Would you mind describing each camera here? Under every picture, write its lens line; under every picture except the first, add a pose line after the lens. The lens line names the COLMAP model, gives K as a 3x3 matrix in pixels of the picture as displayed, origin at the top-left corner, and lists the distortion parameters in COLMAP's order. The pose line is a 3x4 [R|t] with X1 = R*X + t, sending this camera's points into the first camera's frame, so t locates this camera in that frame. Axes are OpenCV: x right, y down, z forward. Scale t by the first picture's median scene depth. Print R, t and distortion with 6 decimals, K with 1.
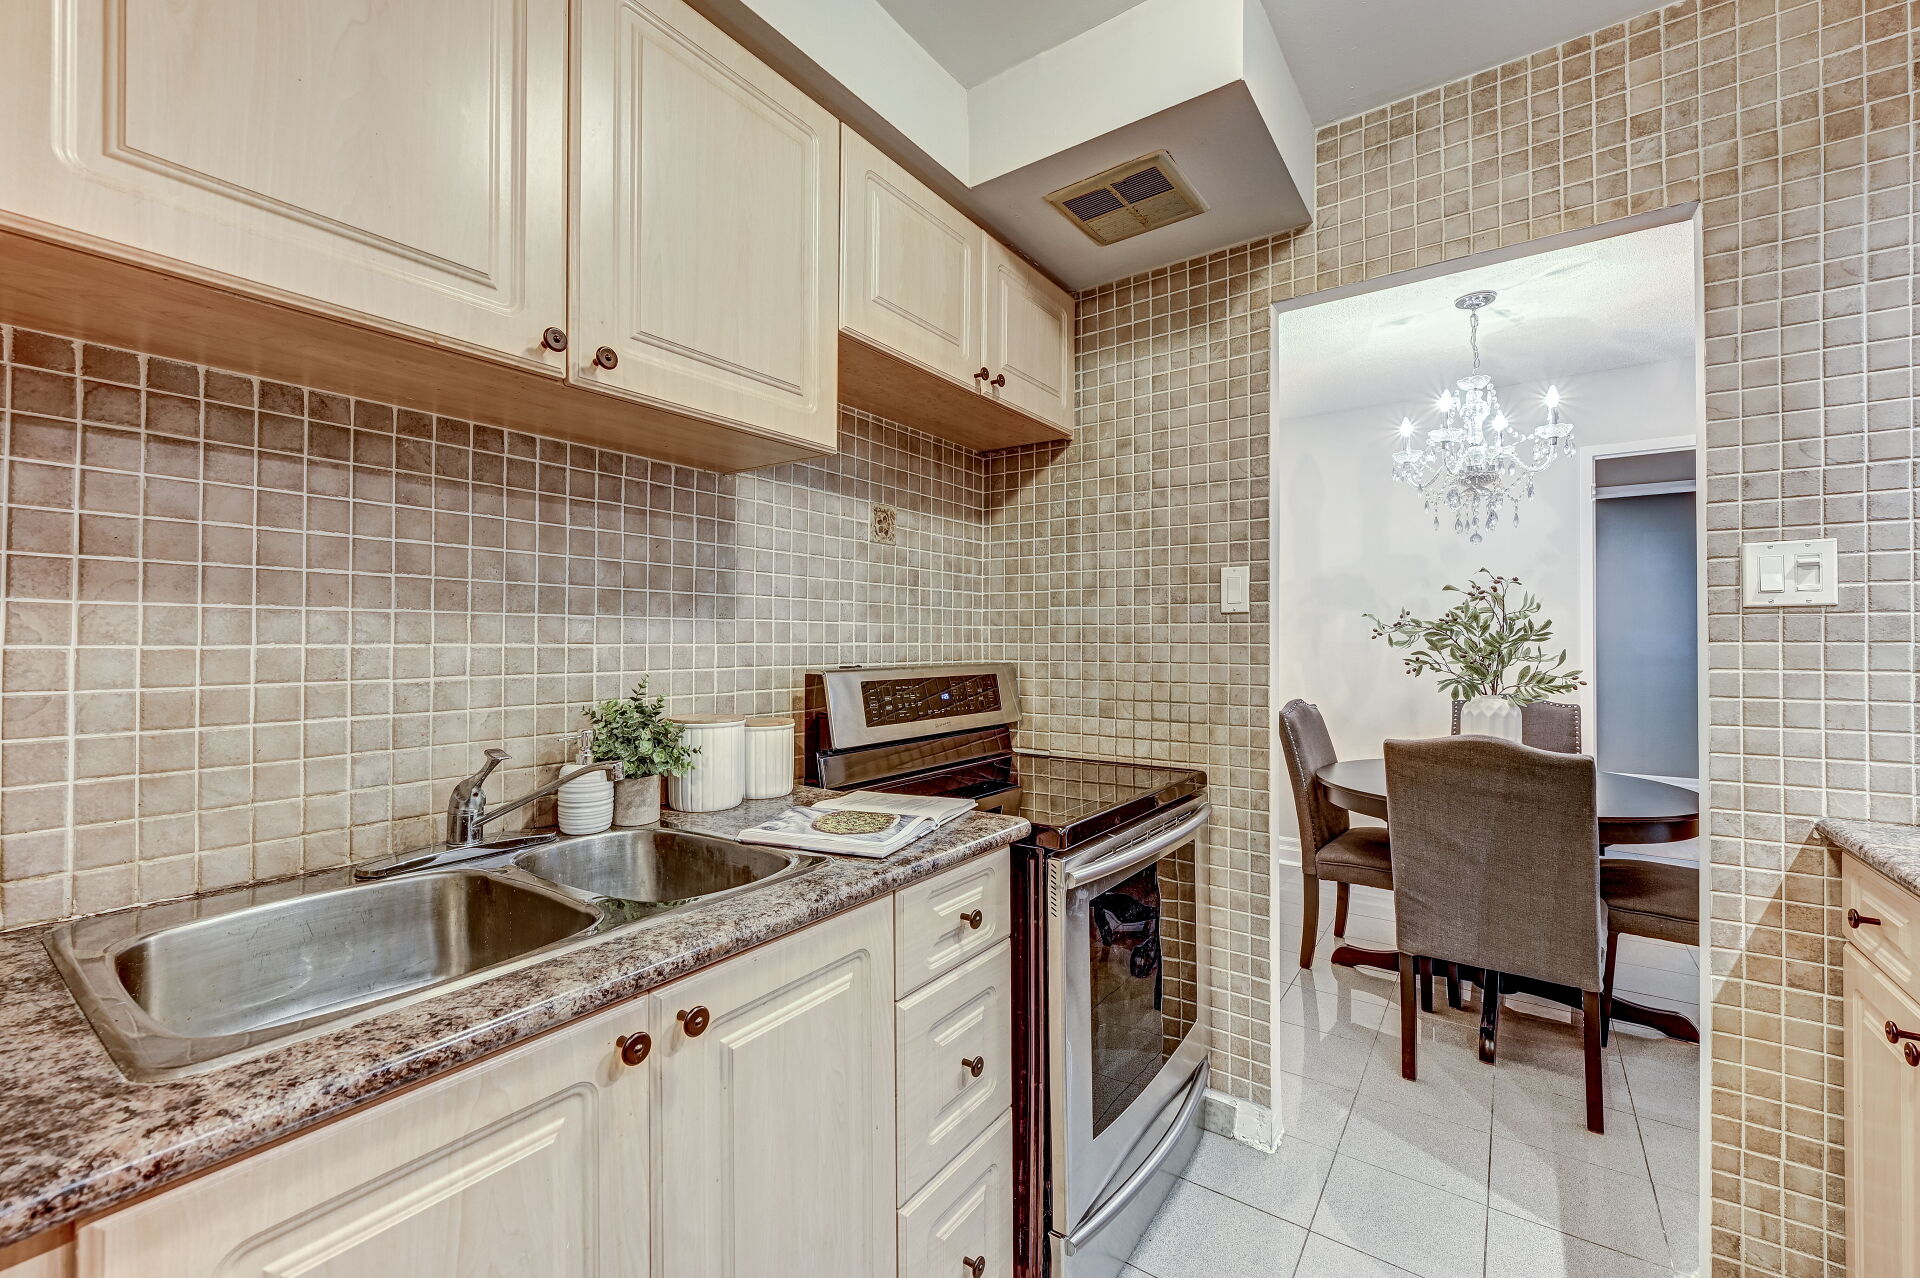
lens RADIAL K [[781.5, 0, 961.2], [0, 781.5, 634.3], [0, 0, 1]] dist [-0.001371, 0.000743]
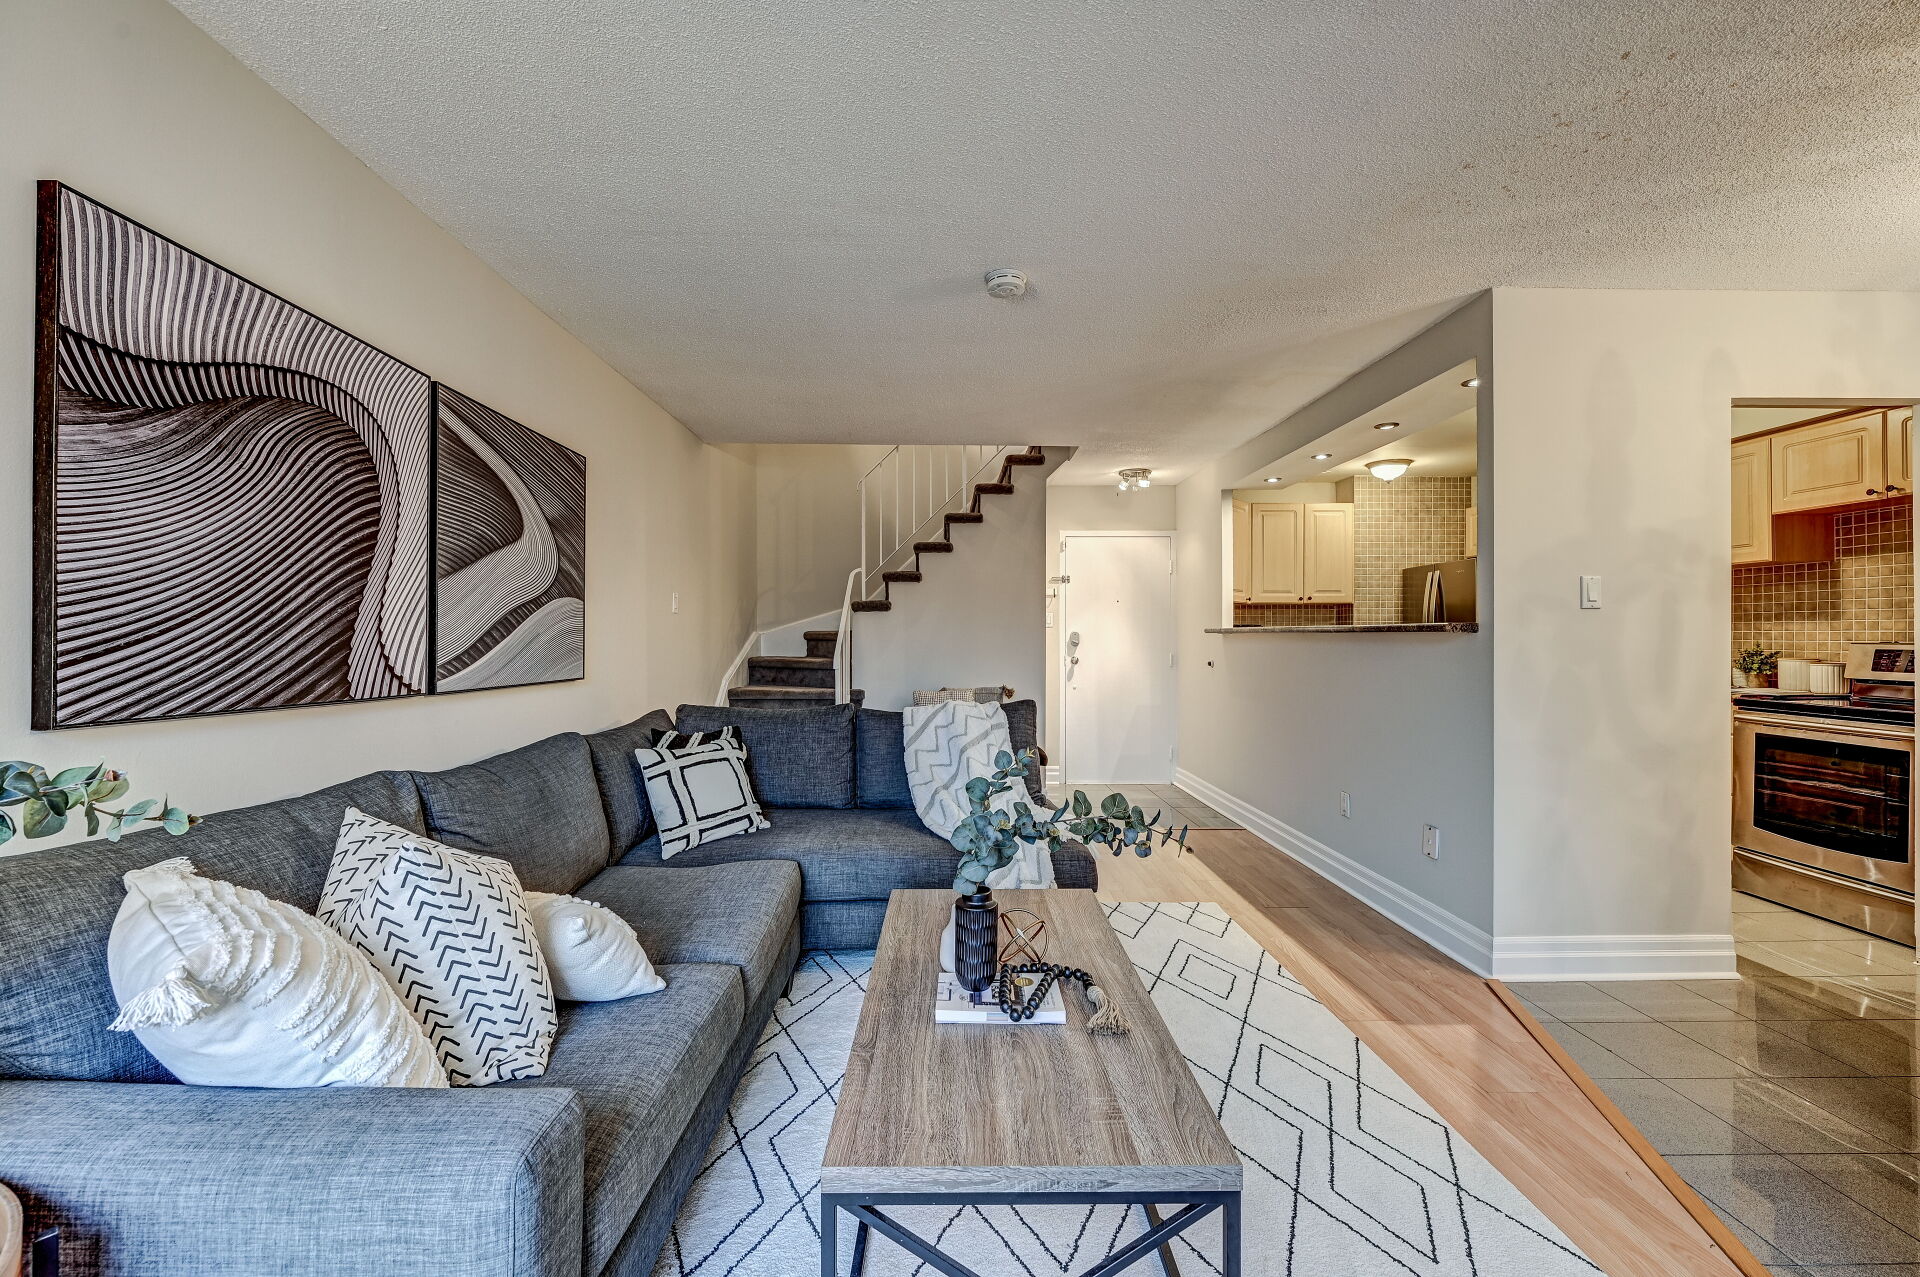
lens RADIAL K [[759.7, 0, 961.5], [0, 759.7, 634.9], [0, 0, 1]] dist [-0.000960, 0.000345]
pose [[-0.799807, -0.001177, -0.600256, 2.318322], [0.003331, 0.999974, -0.006401, 0.021419], [0.600248, -0.007119, -0.799783, 0.896826]]
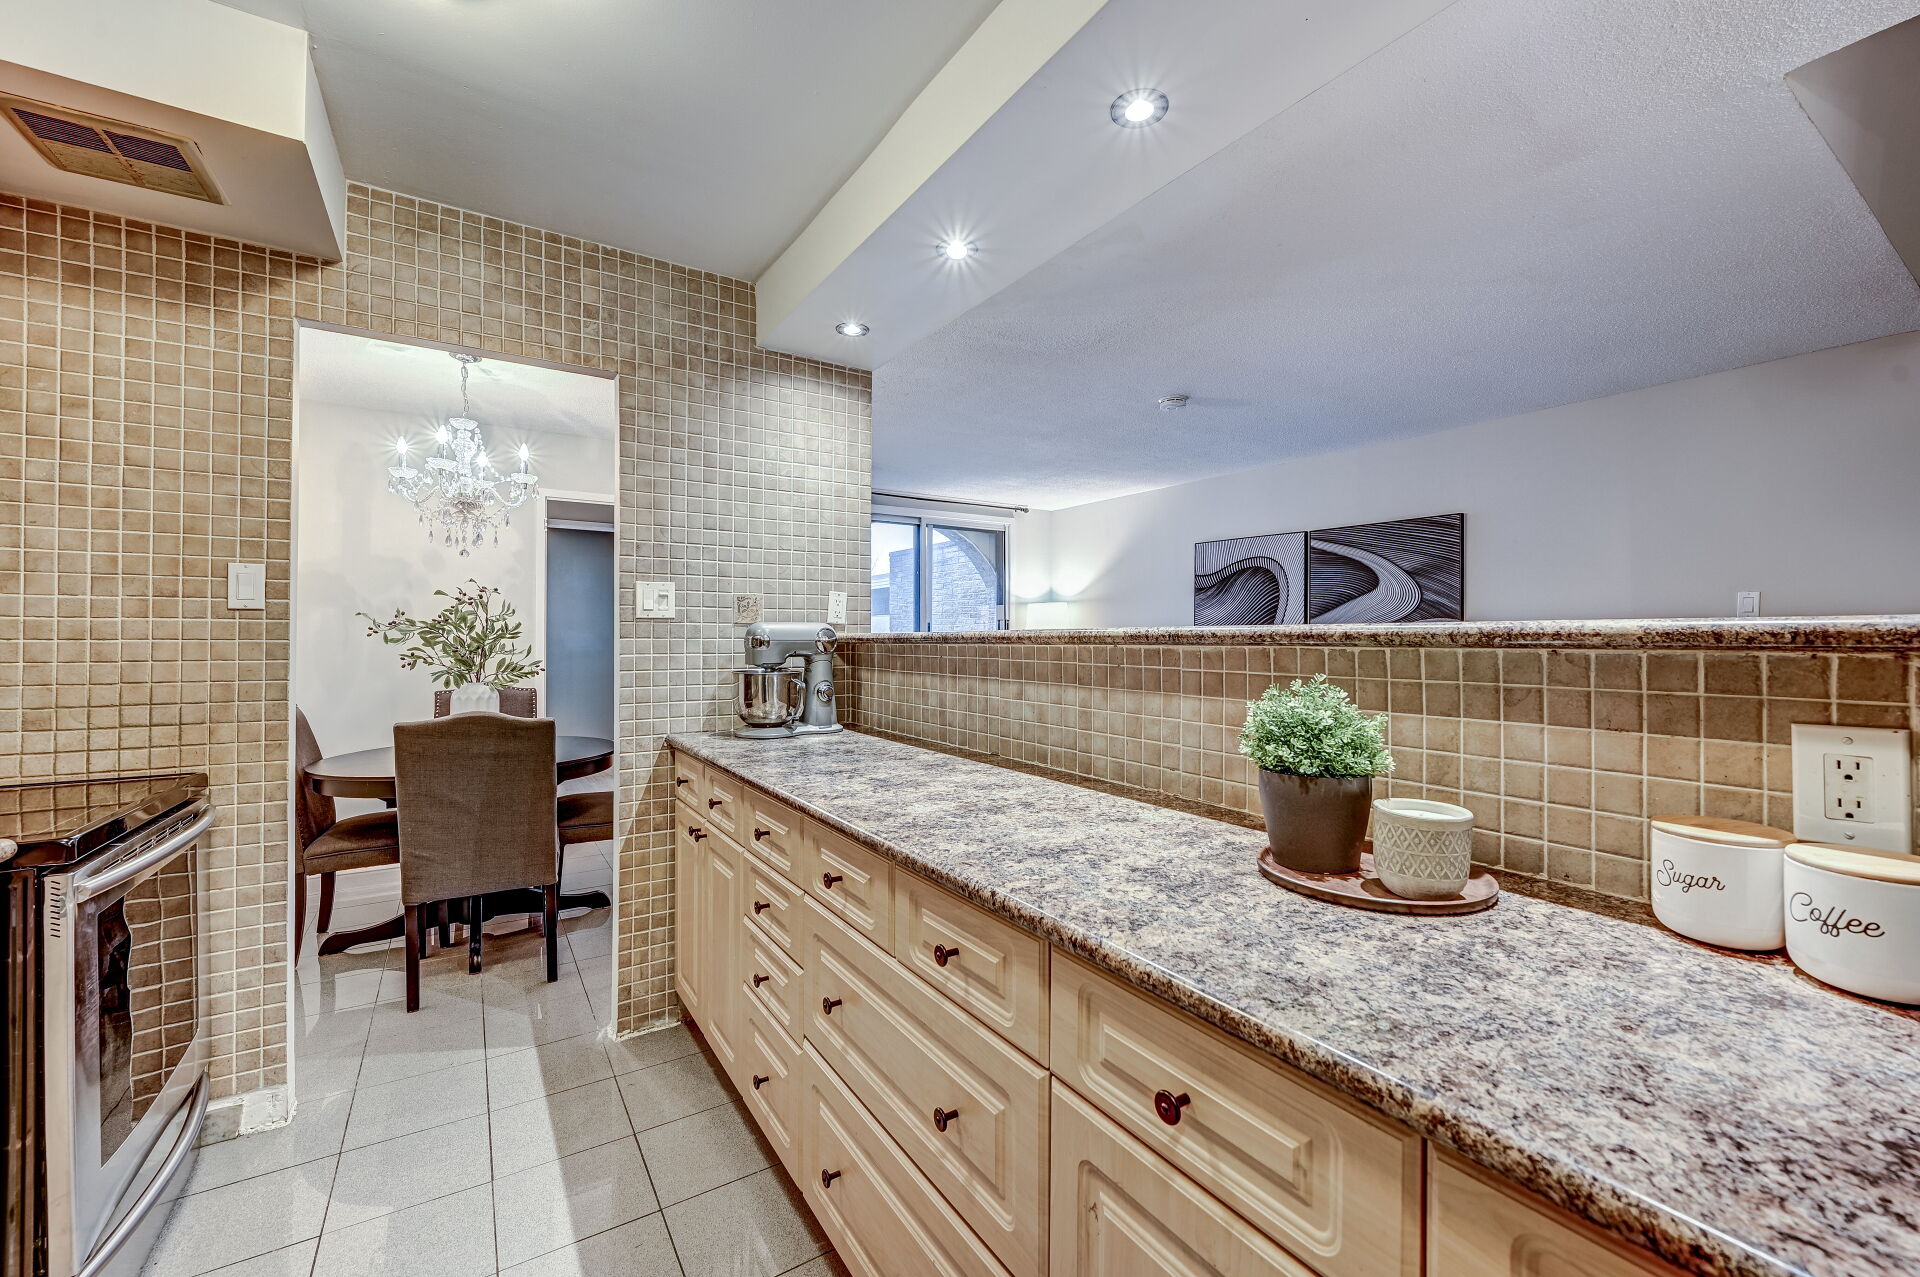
lens RADIAL K [[768.3, 0, 962.4], [0, 768.3, 634.6], [0, 0, 1]] dist [-0.001043, -0.000092]
pose [[0.368062, 0.005983, 0.929782, -0.193559], [-0.007236, 0.999967, -0.003570, 0.001519], [-0.929773, -0.005414, 0.368093, -0.184203]]
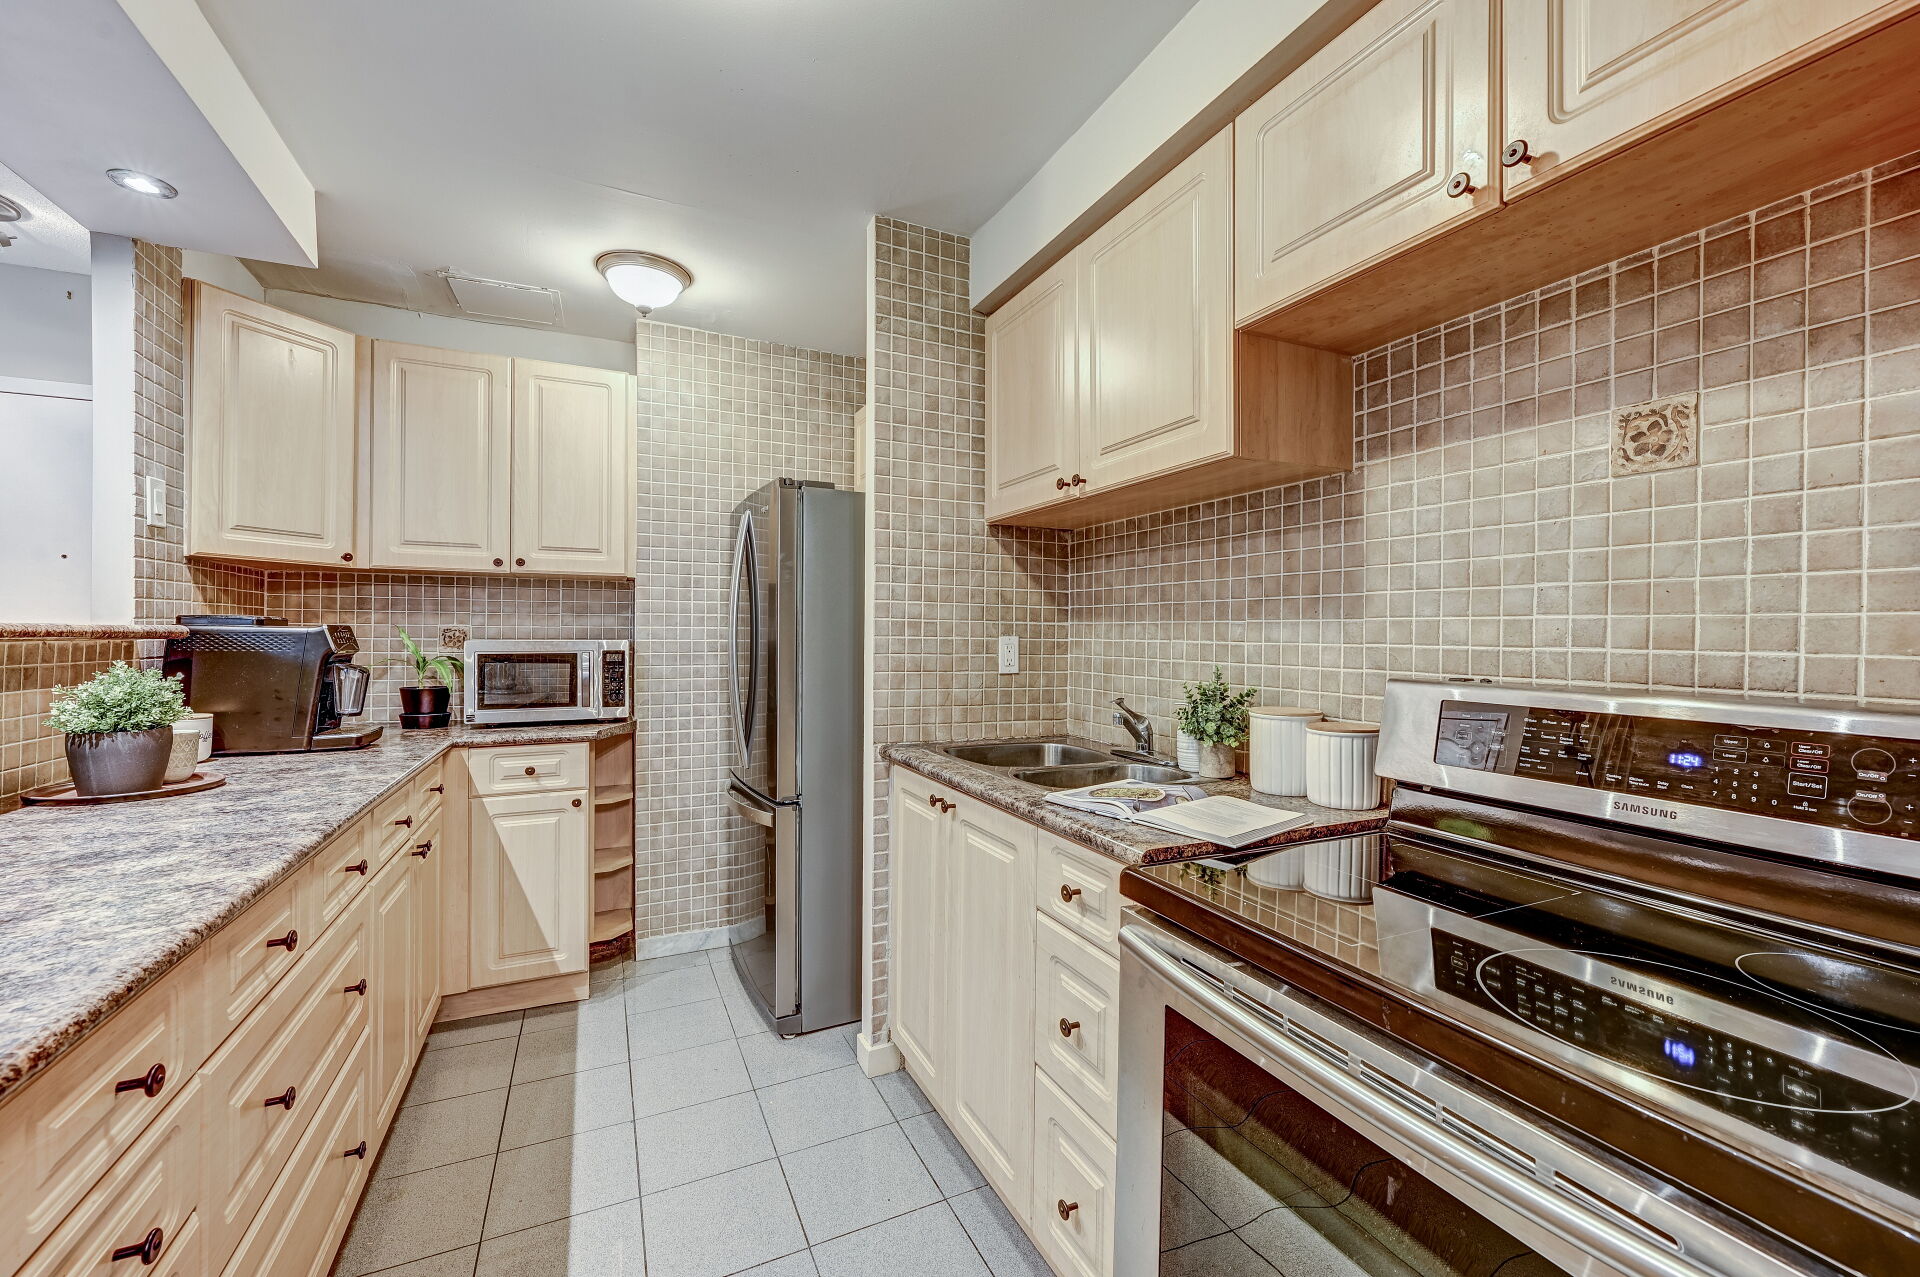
lens RADIAL K [[768.3, 0, 962.4], [0, 768.3, 634.6], [0, 0, 1]] dist [-0.001043, -0.000092]
pose [[-0.484185, -0.002085, -0.874963, 0.551703], [-0.000367, 0.999998, -0.002179, 0.001546], [0.874965, -0.000734, -0.484185, 0.742220]]
